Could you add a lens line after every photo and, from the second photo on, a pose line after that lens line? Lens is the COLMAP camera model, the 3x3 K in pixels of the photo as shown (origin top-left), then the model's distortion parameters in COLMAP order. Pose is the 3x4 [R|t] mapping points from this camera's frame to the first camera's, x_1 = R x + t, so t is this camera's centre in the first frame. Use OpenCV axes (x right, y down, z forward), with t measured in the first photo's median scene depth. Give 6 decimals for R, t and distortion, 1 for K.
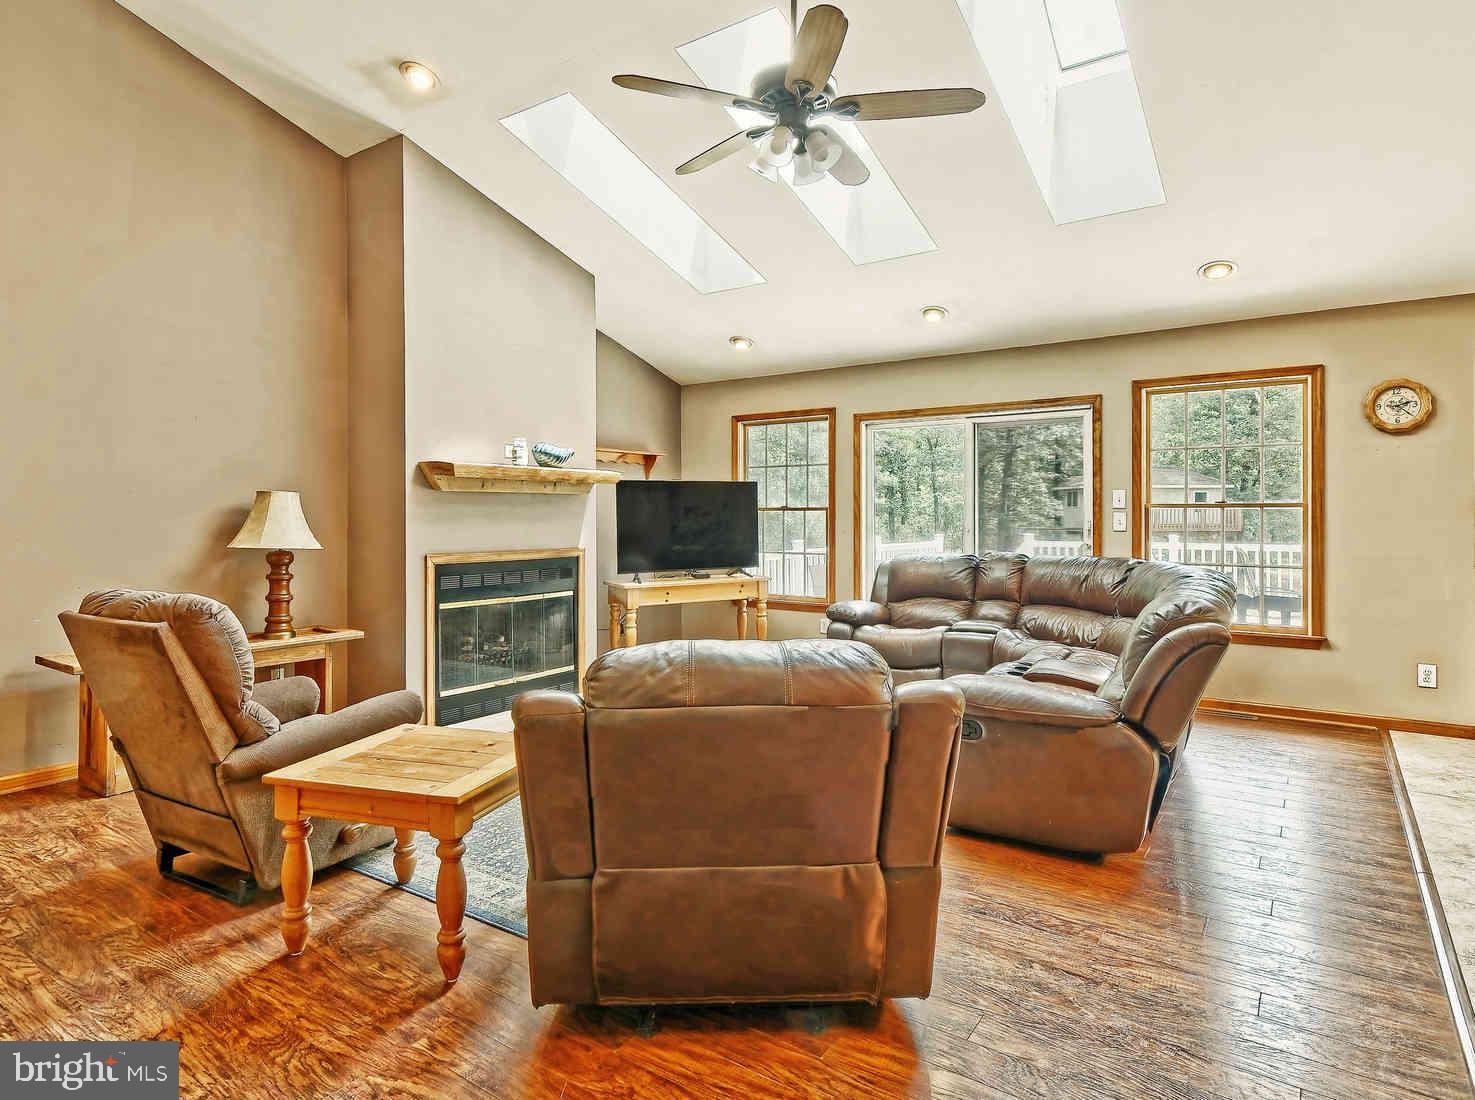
lens RADIAL K [[805.3, 0, 737.1], [0, 805.3, 517.5], [0, 0, 1]] dist [0.002302, 0.000200]
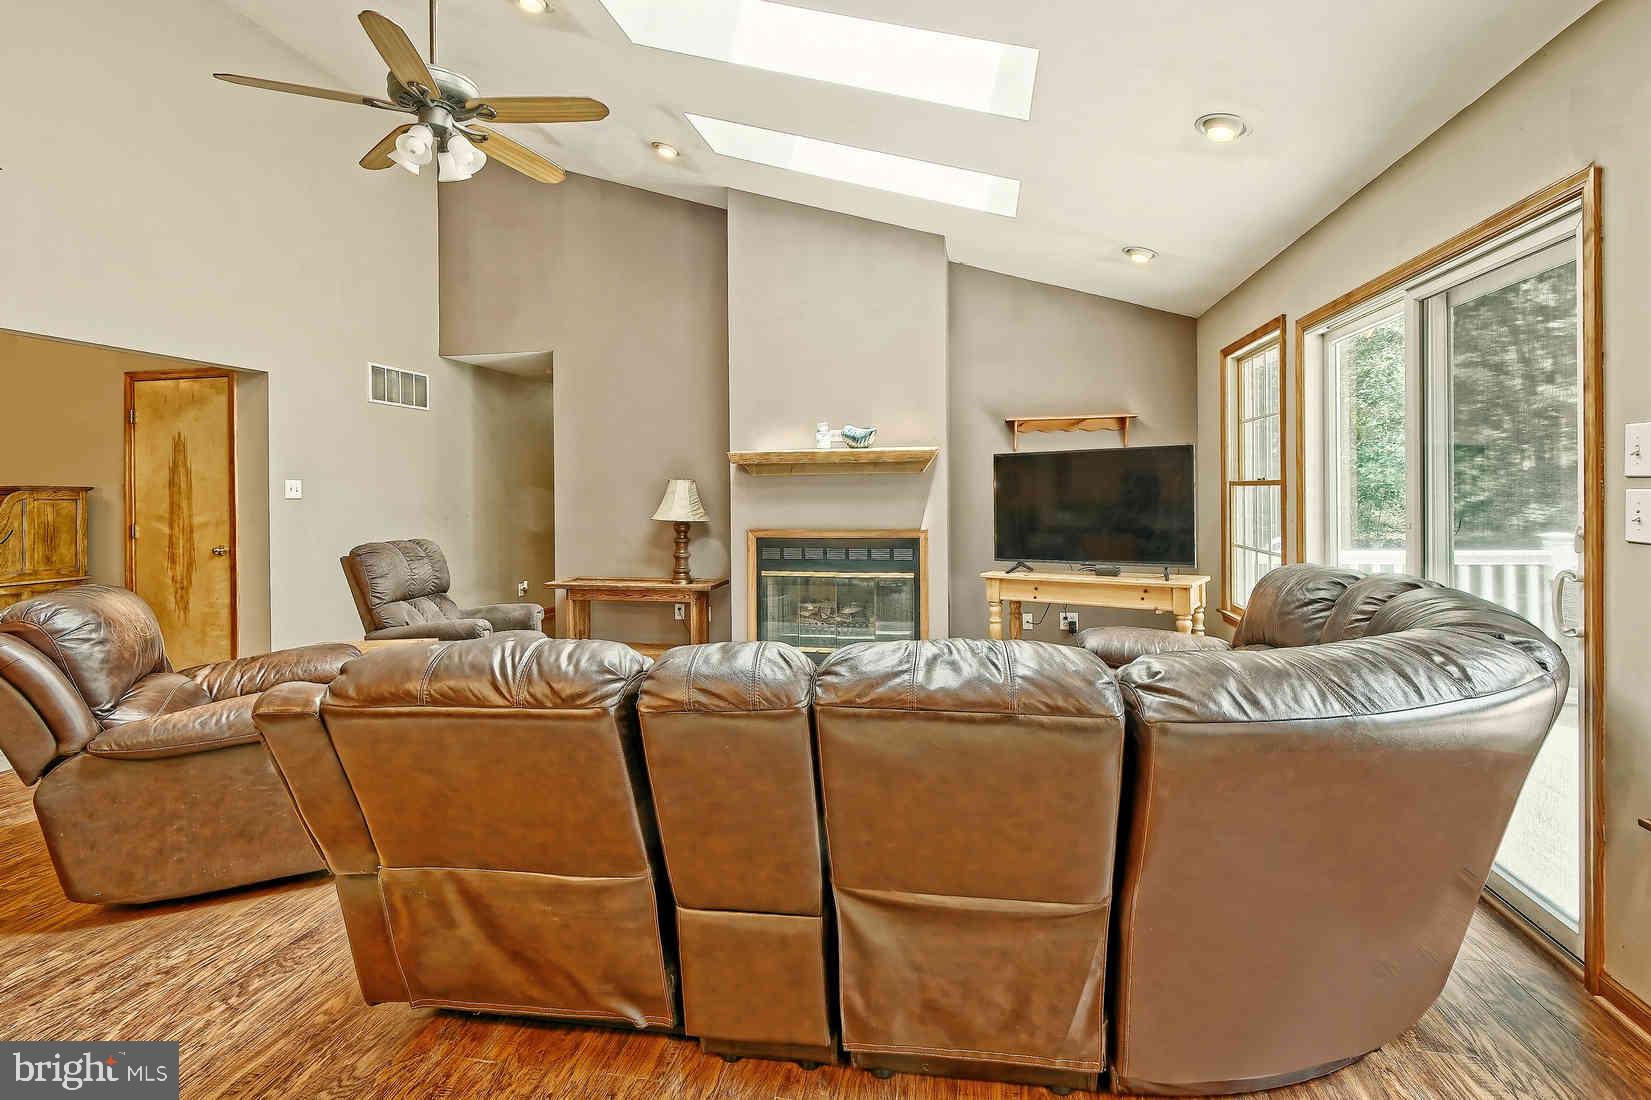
lens RADIAL K [[771.7, 0, 826.3], [0, 771.7, 494.2], [0, 0, 1]] dist [-0.000769, 0.000033]
pose [[0.398494, -0.002293, -0.917168, 0.622641], [0.009159, 0.999957, 0.001480, -0.005611], [0.917125, -0.008990, 0.398498, 0.559595]]
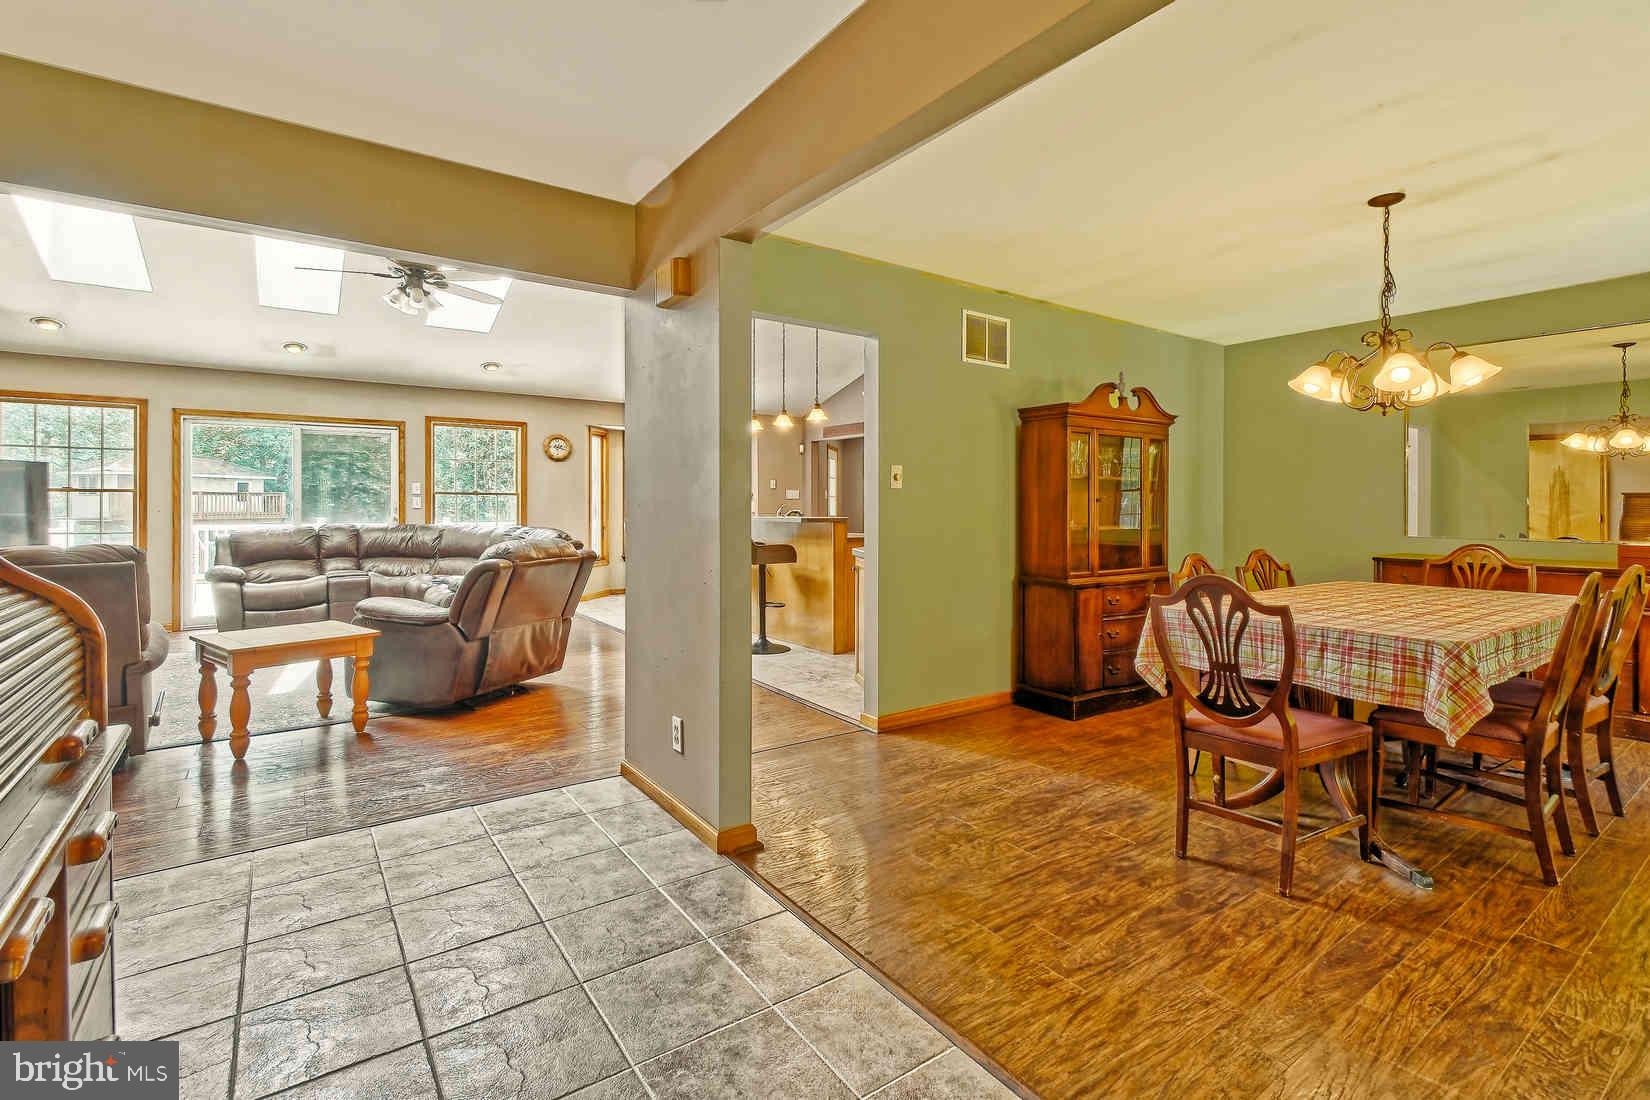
lens RADIAL K [[771.3, 0, 825.8], [0, 771.3, 494.2], [0, 0, 1]] dist [-0.000769, 0.000033]
pose [[0.349543, 0.016385, 0.936777, -0.654944], [0.001110, 0.999839, -0.017903, 0.015670], [-0.936920, 0.007297, 0.349468, -0.282596]]
